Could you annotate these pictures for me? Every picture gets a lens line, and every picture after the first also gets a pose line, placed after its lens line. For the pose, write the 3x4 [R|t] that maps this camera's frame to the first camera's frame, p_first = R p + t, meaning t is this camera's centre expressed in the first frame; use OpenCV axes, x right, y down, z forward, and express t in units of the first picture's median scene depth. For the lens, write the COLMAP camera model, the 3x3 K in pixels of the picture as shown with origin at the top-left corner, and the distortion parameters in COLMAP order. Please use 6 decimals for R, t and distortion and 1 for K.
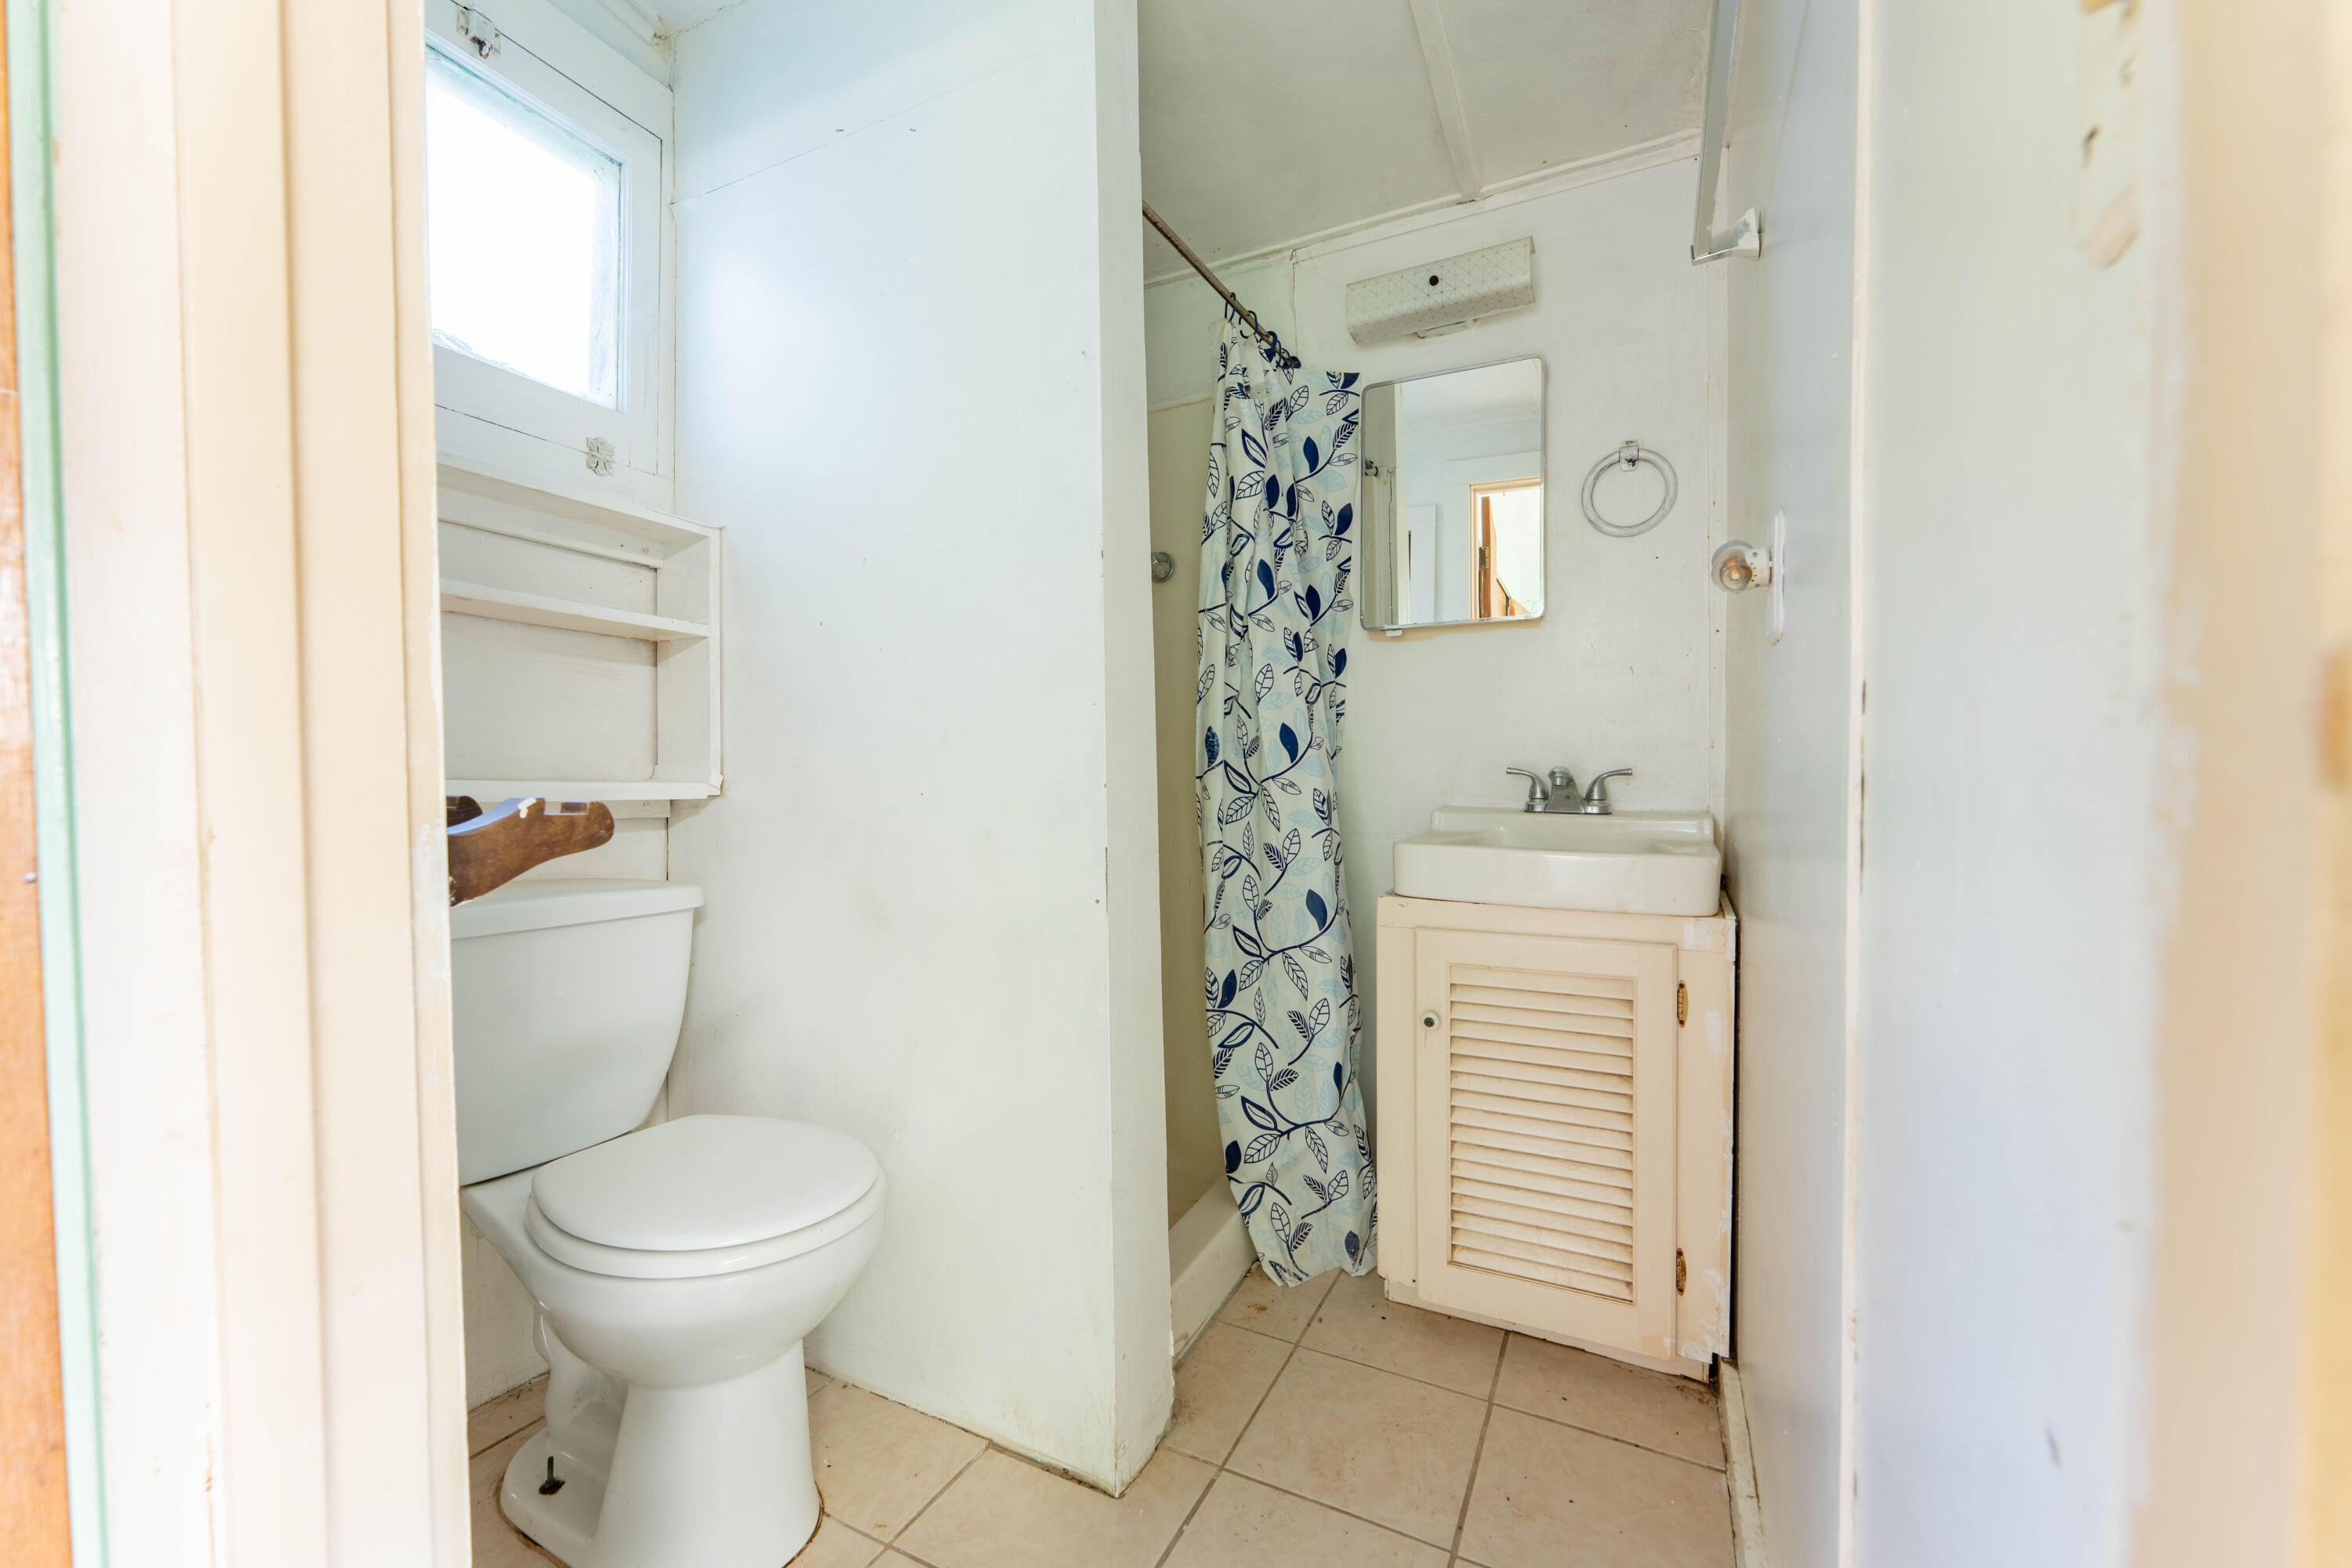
lens RADIAL K [[934.8, 0, 1173.0], [0, 934.8, 782.9], [0, 0, 1]] dist [-0.000097, 0.000404]
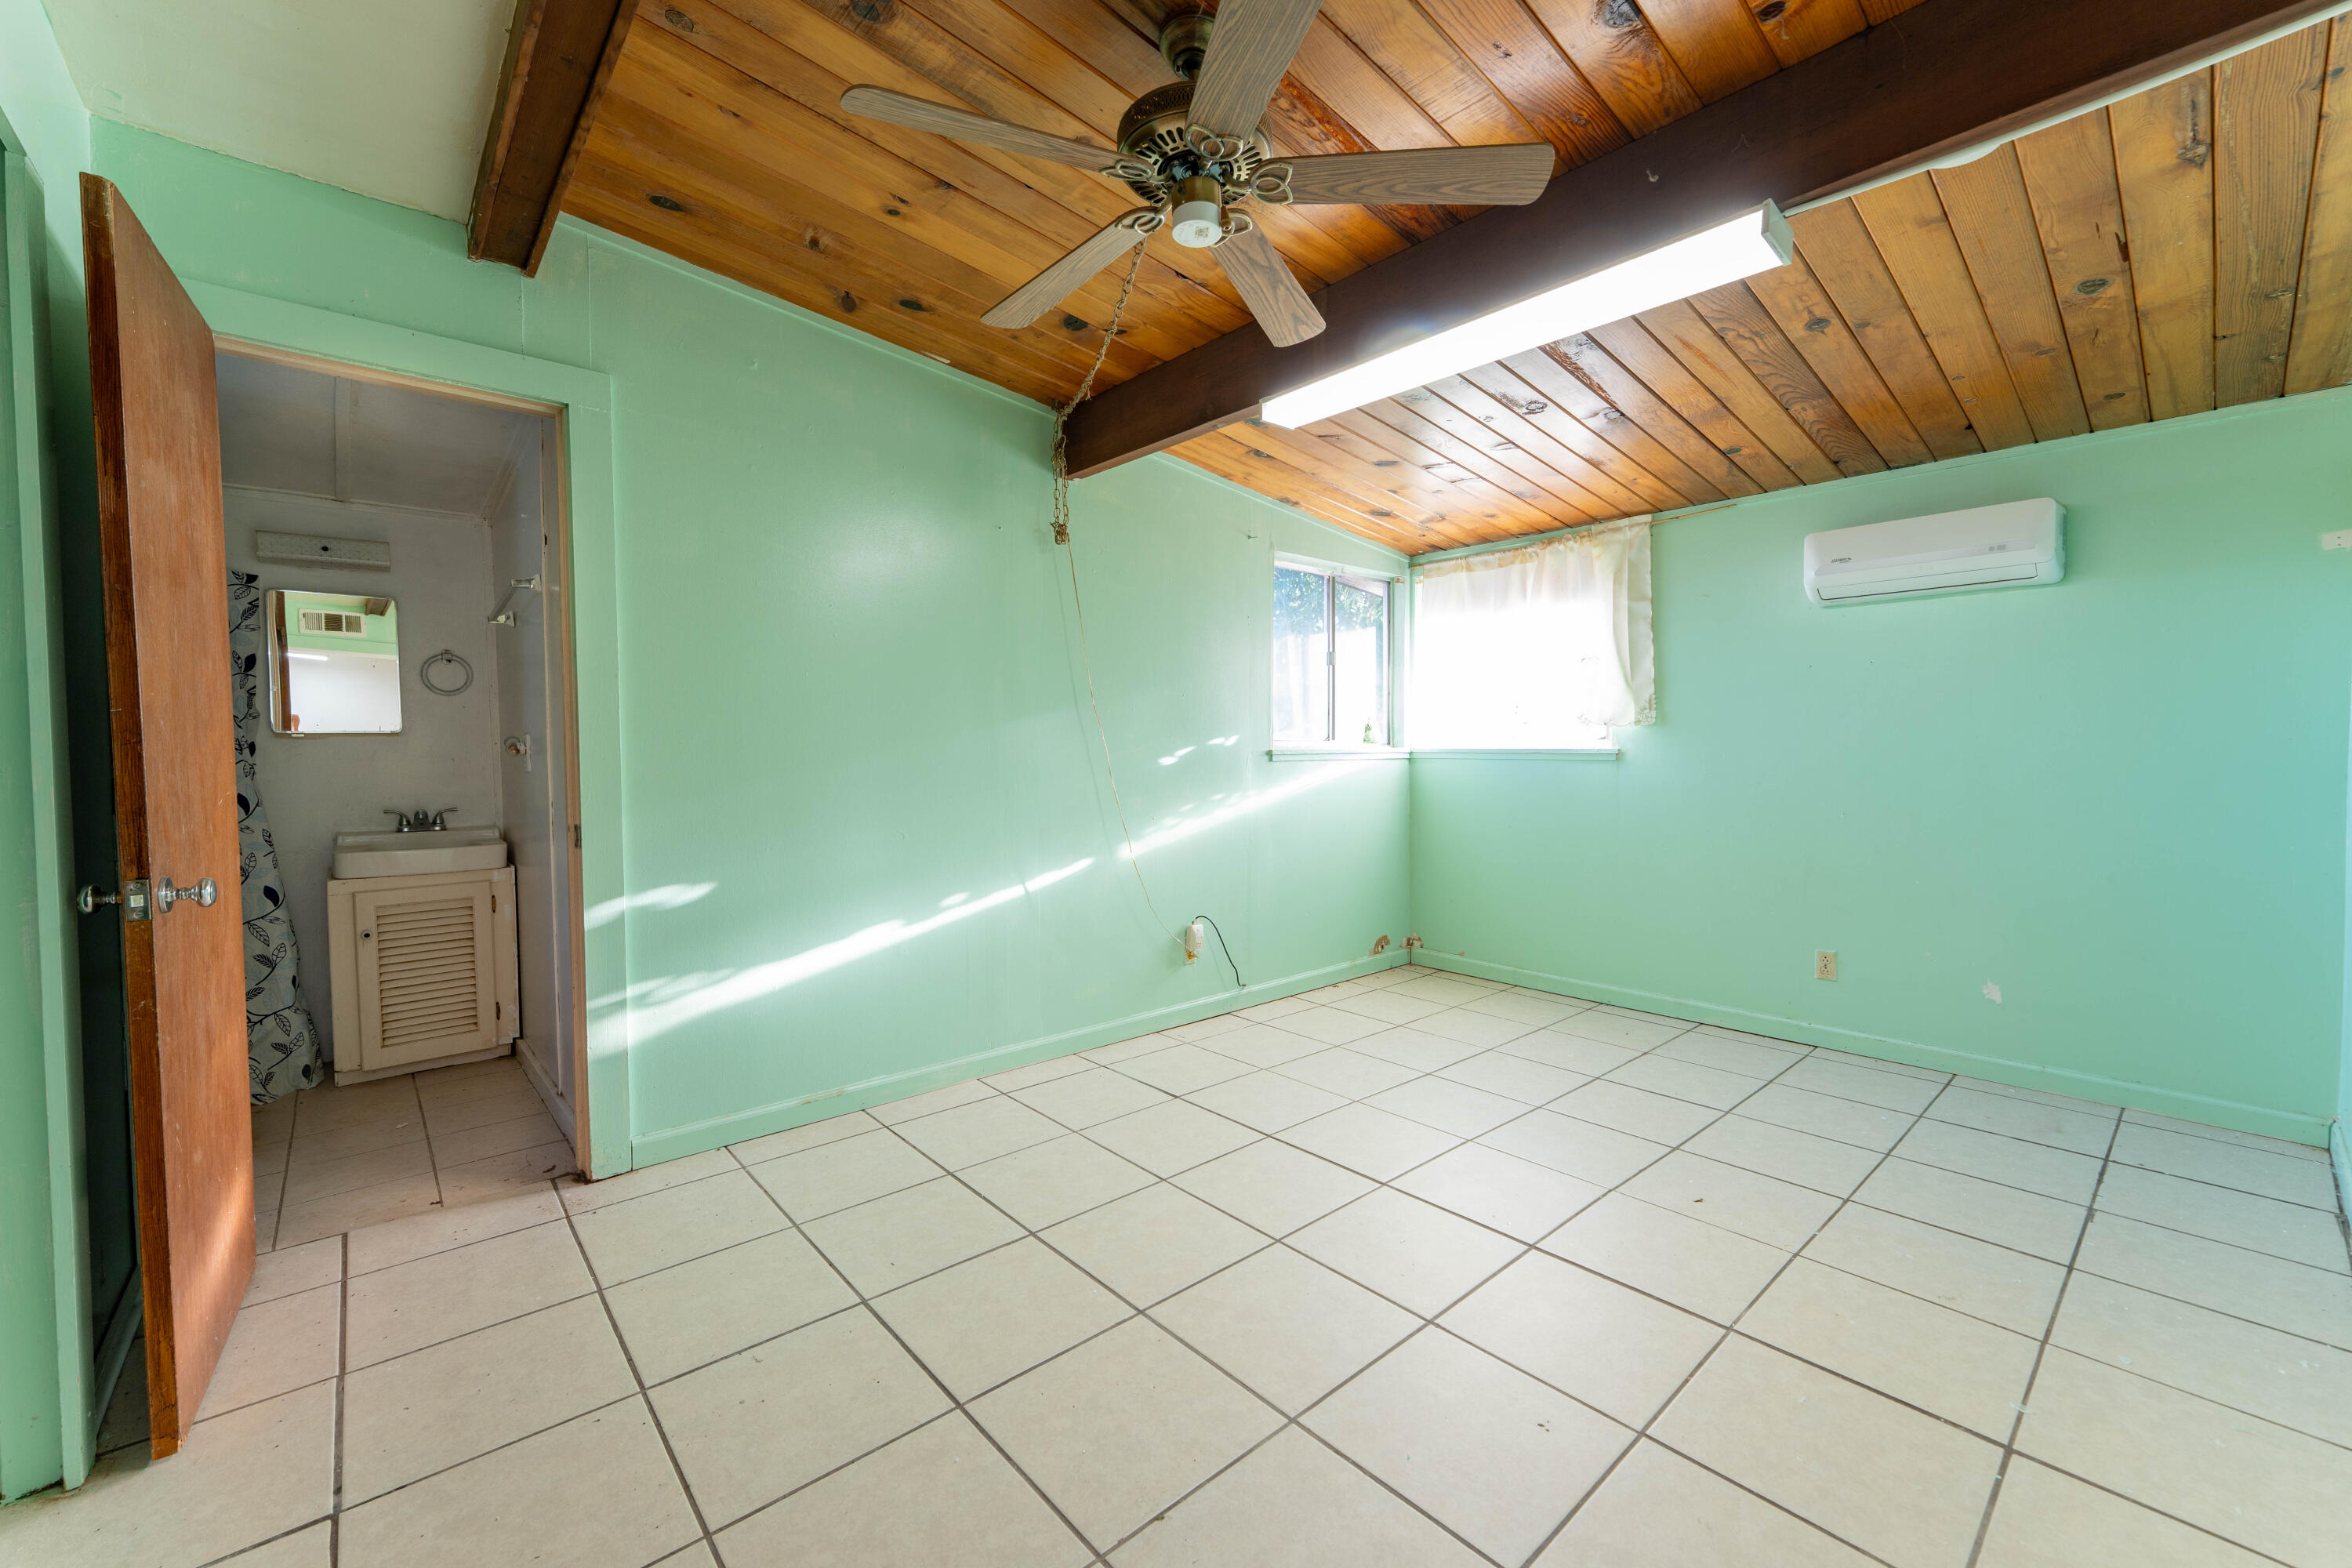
lens RADIAL K [[934.8, 0, 1173.0], [0, 934.8, 782.9], [0, 0, 1]] dist [-0.000097, 0.000404]
pose [[0.365568, -0.037689, 0.930021, -0.898389], [0.024076, 0.999228, 0.031030, -0.098643], [-0.930473, 0.011048, 0.366193, -1.308673]]
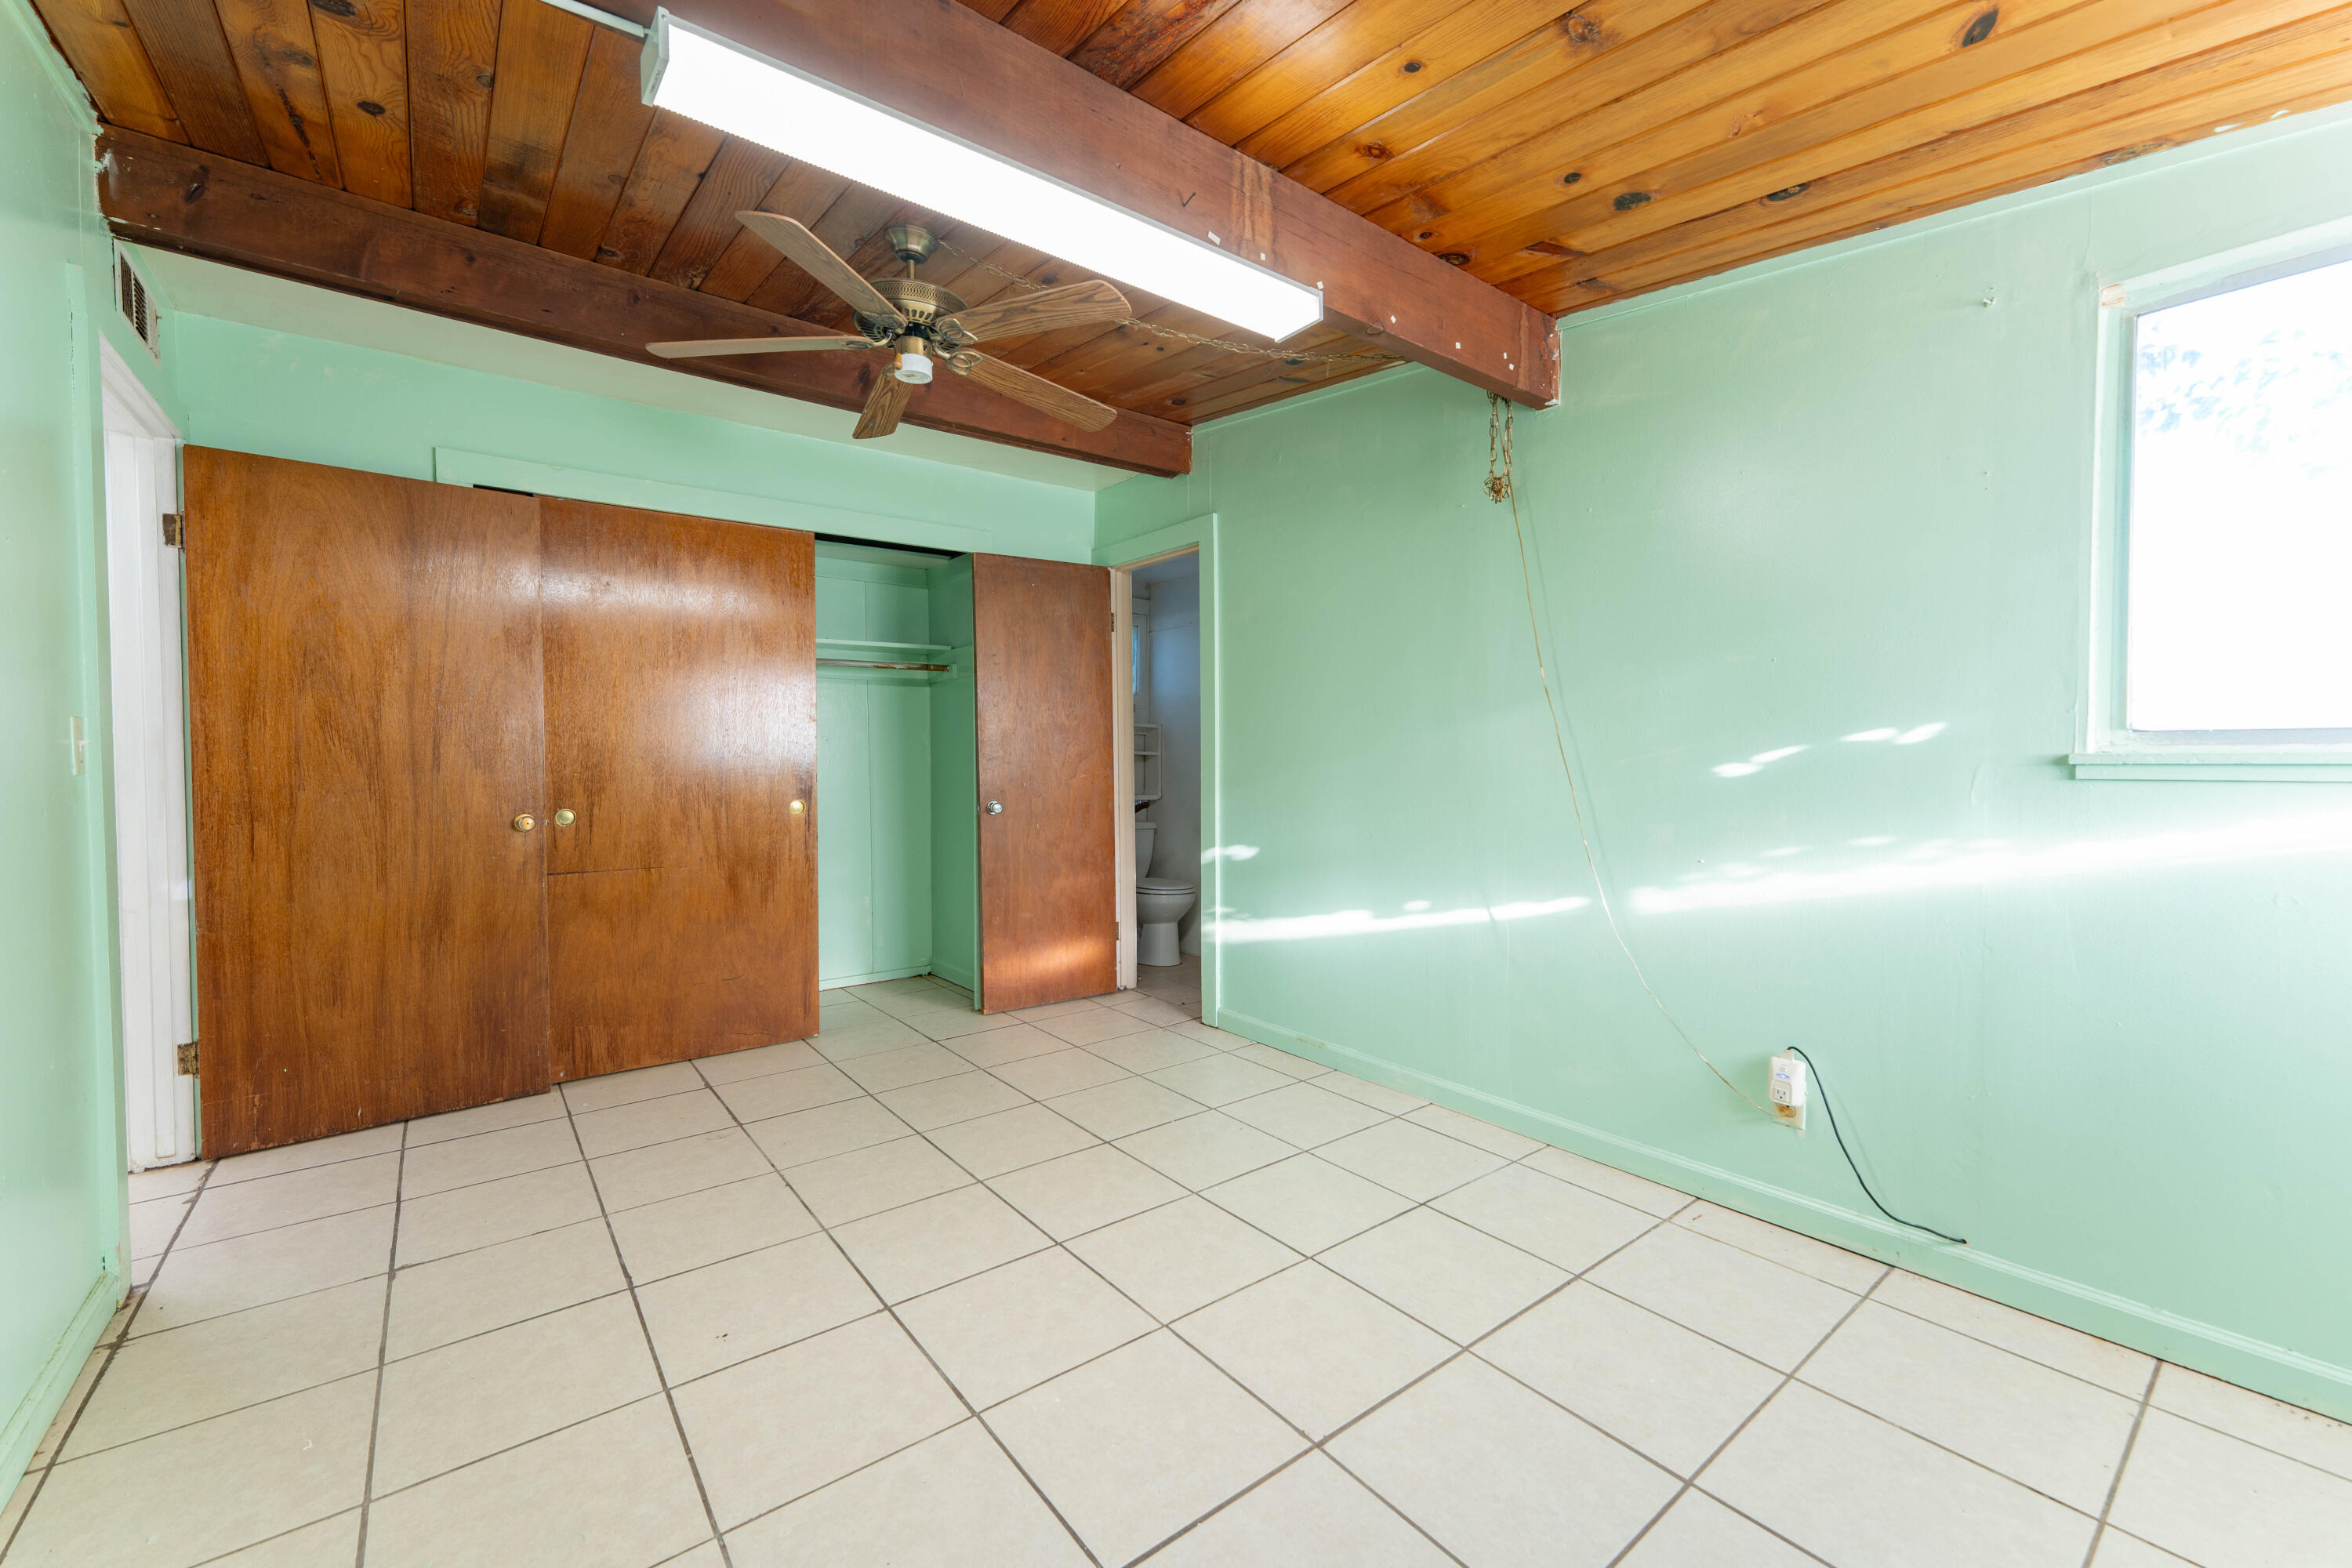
lens RADIAL K [[934.8, 0, 1173.0], [0, 934.8, 782.9], [0, 0, 1]] dist [-0.000097, 0.000404]
pose [[0.907837, 0.012889, -0.419126, 0.973024], [-0.011004, 0.999916, 0.006916, -0.064689], [0.419180, -0.001666, 0.907902, -2.050280]]
